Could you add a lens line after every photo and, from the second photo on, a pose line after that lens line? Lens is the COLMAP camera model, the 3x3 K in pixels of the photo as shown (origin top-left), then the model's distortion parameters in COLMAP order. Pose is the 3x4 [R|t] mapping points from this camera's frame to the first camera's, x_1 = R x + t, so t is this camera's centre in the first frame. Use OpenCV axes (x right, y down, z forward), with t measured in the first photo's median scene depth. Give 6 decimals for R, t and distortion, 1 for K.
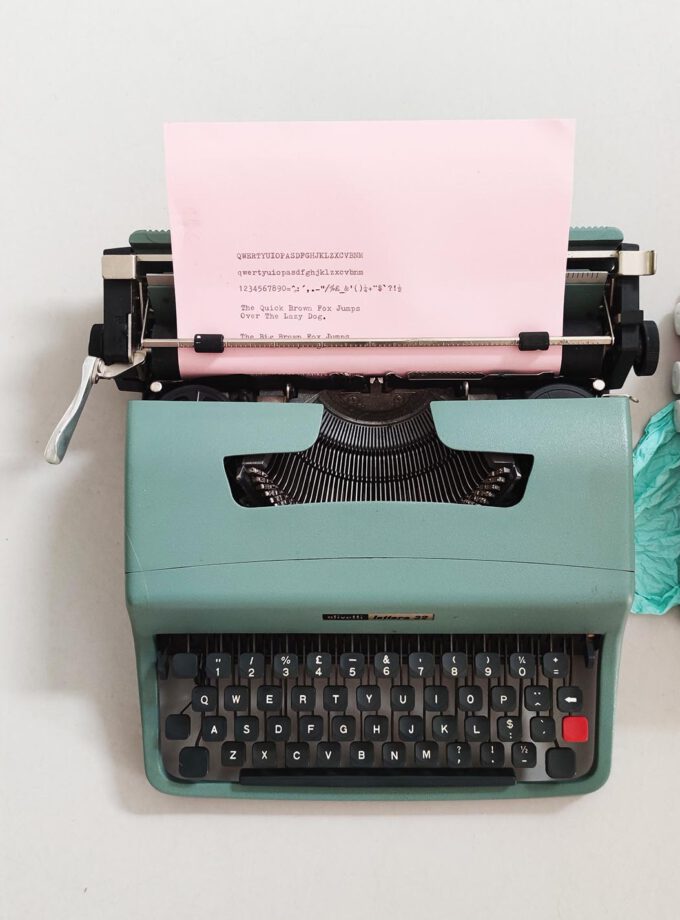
lens RADIAL K [[951.4, 0, 344.2], [0, 951.4, 487.2], [0, 0, 1]] dist [0.128675, 0.000000]
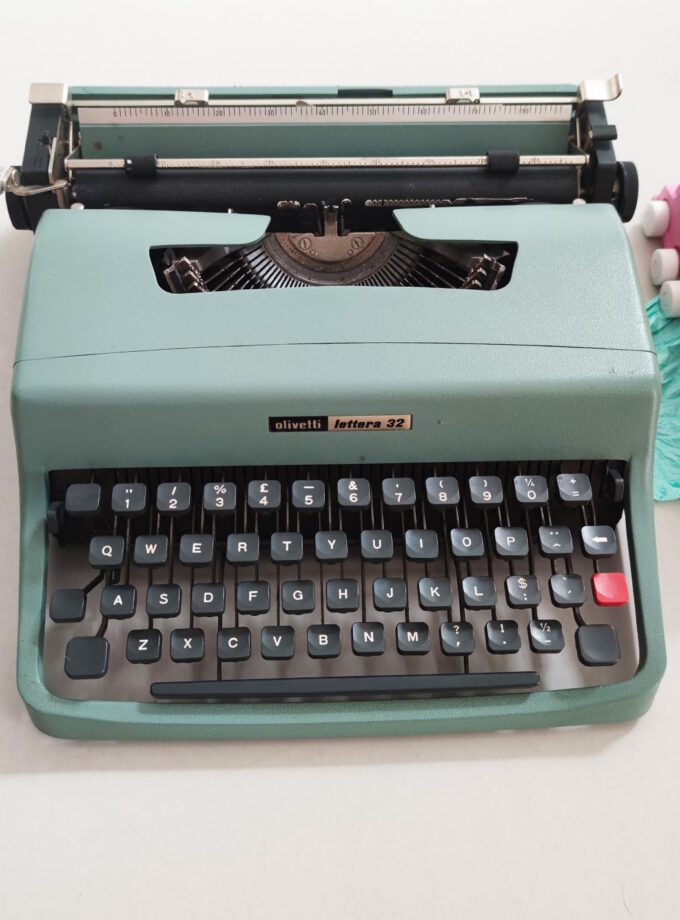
lens RADIAL K [[888.1, 0, 339.9], [0, 888.1, 461.0], [0, 0, 1]] dist [0.078793, 0.000000]
pose [[0.999060, -0.013414, 0.041216, 0.004840], [0.029616, 0.905566, -0.423171, 0.455724], [-0.031648, 0.423994, 0.905112, 0.348857]]
